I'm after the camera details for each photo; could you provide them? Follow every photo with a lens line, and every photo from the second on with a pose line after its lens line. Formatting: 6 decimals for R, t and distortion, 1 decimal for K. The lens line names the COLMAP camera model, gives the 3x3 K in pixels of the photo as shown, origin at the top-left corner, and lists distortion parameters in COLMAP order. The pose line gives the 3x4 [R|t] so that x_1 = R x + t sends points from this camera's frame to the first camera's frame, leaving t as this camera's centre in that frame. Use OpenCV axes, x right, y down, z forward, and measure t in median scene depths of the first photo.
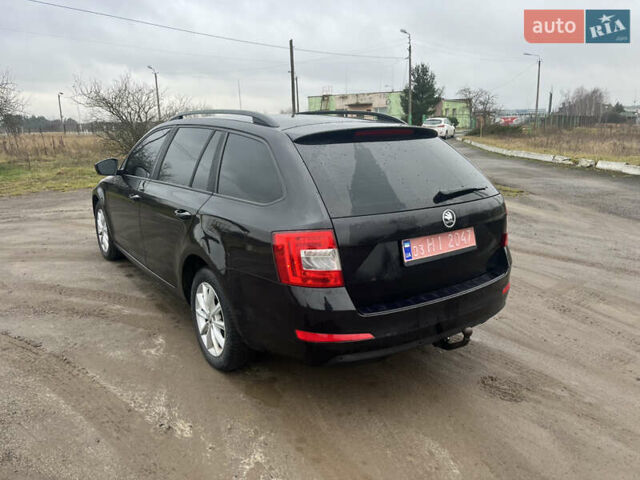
lens RADIAL K [[492.5, 0, 320.6], [0, 492.5, 222.9], [0, 0, 1]] dist [0.069415, -0.086209]
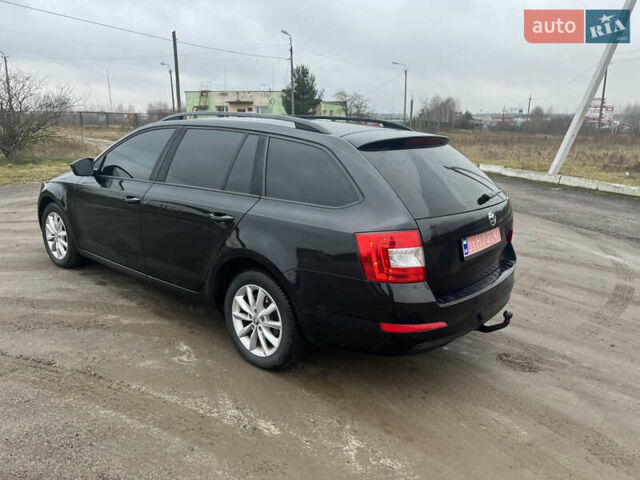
lens RADIAL K [[492.5, 0, 320.6], [0, 492.5, 222.9], [0, 0, 1]] dist [0.069415, -0.086209]
pose [[0.967330, -0.018436, 0.252851, -0.322210], [0.017521, 0.999829, 0.005870, -0.008676], [-0.252916, -0.001248, 0.967487, -0.011977]]
